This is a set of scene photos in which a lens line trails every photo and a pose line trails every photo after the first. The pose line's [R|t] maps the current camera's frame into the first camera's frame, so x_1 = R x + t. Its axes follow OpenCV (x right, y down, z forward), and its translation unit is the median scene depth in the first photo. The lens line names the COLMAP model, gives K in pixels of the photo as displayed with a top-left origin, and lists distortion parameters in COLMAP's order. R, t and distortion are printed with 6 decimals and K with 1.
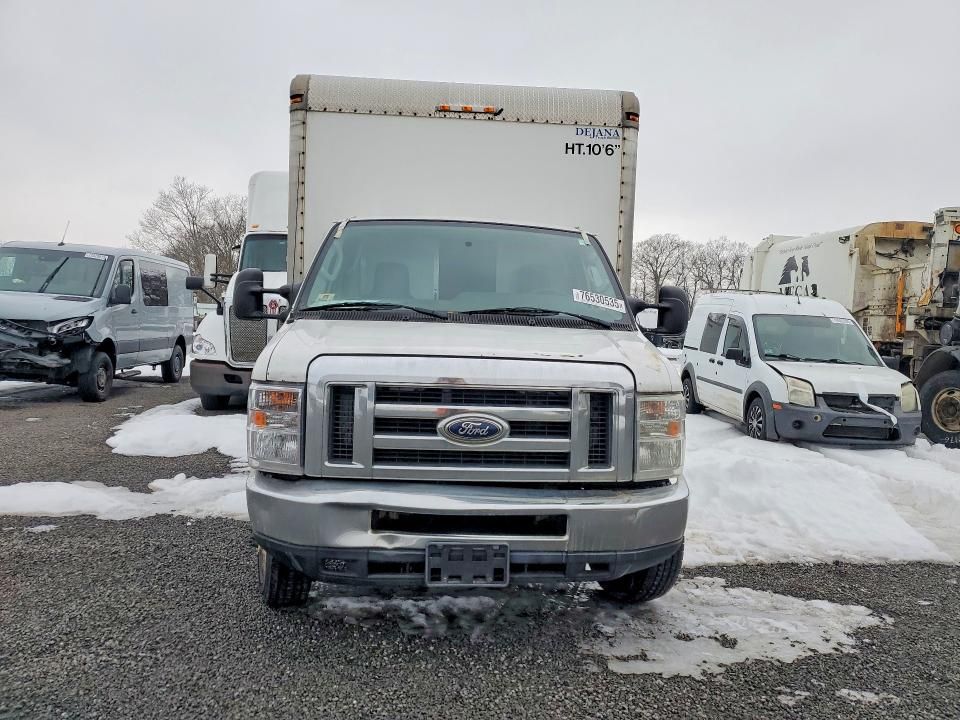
lens RADIAL K [[760.7, 0, 402.4], [0, 760.7, 355.7], [0, 0, 1]] dist [-0.001707, 0.040056]
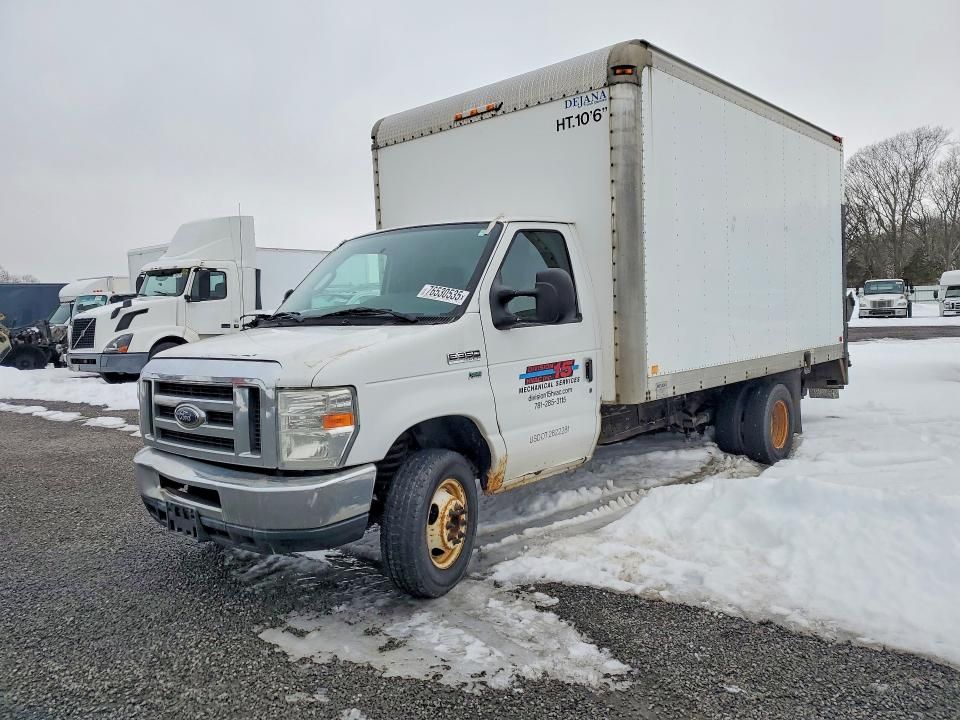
lens RADIAL K [[741.2, 0, 483.6], [0, 741.2, 334.9], [0, 0, 1]] dist [0.052868, 0.002007]
pose [[0.697237, -0.036543, -0.715908, 1.080385], [0.037379, 0.999195, -0.014599, -0.002905], [0.715865, -0.016581, 0.698042, 0.379906]]
